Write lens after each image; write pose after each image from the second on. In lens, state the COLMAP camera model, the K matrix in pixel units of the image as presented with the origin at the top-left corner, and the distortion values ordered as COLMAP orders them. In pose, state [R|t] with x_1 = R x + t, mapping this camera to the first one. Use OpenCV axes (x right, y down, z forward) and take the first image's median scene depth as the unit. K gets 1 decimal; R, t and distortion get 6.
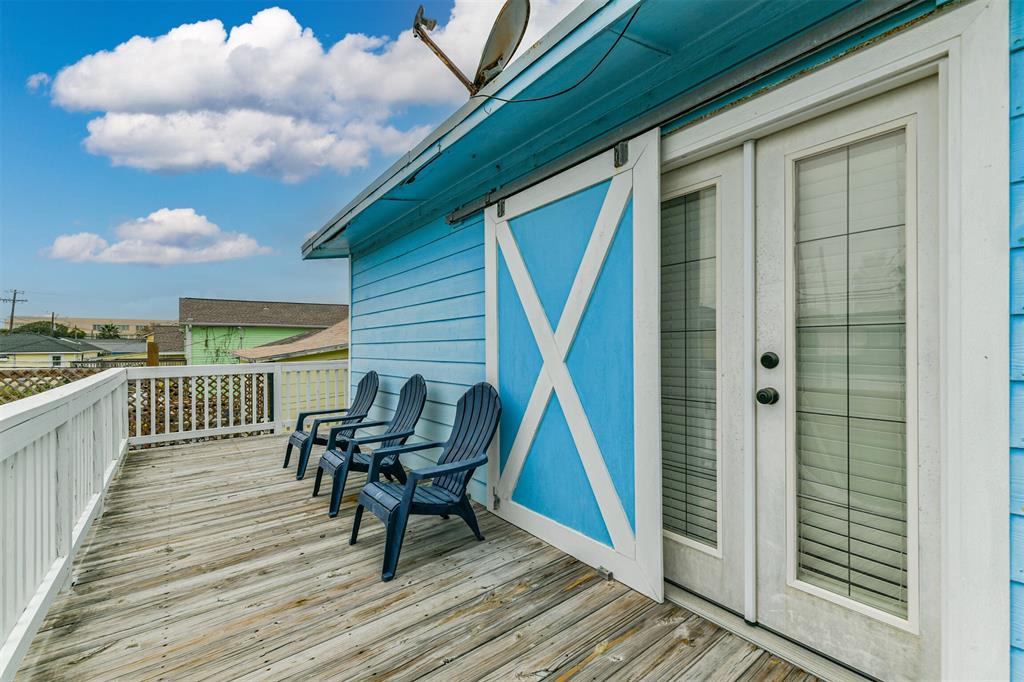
lens RADIAL K [[446.2, 0, 508.1], [0, 446.2, 347.7], [0, 0, 1]] dist [-0.000803, 0.000094]
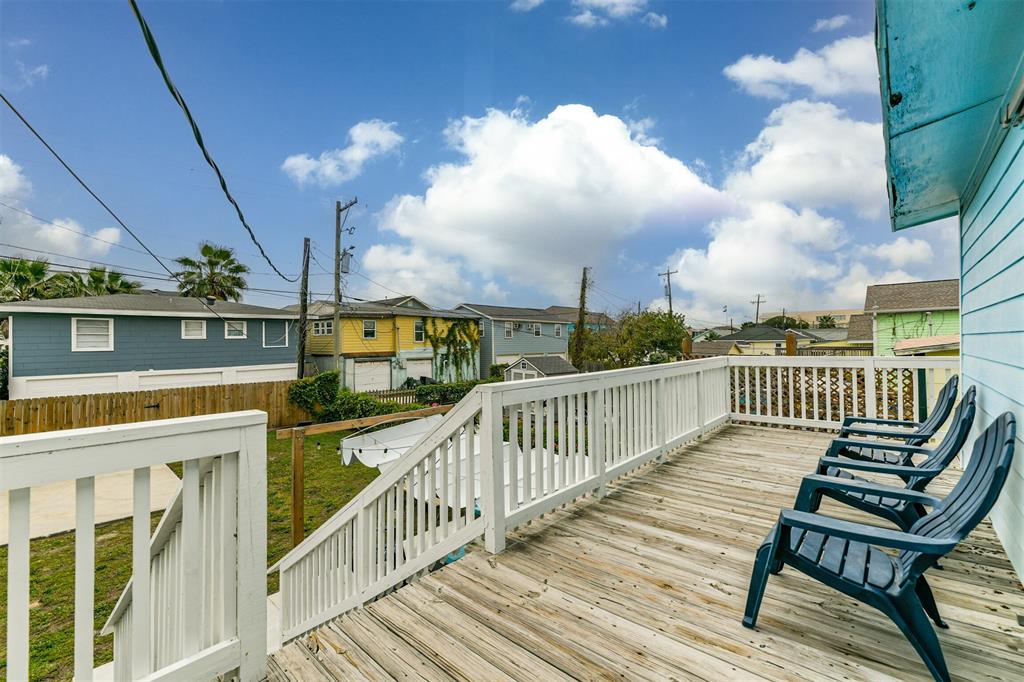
lens RADIAL K [[425.5, 0, 509.5], [0, 425.5, 331.2], [0, 0, 1]] dist [0.001951, 0.000115]
pose [[0.191065, -0.016536, -0.981438, 0.309902], [0.005819, 0.999860, -0.015713, -0.012709], [0.981560, -0.002709, 0.191134, 0.295955]]
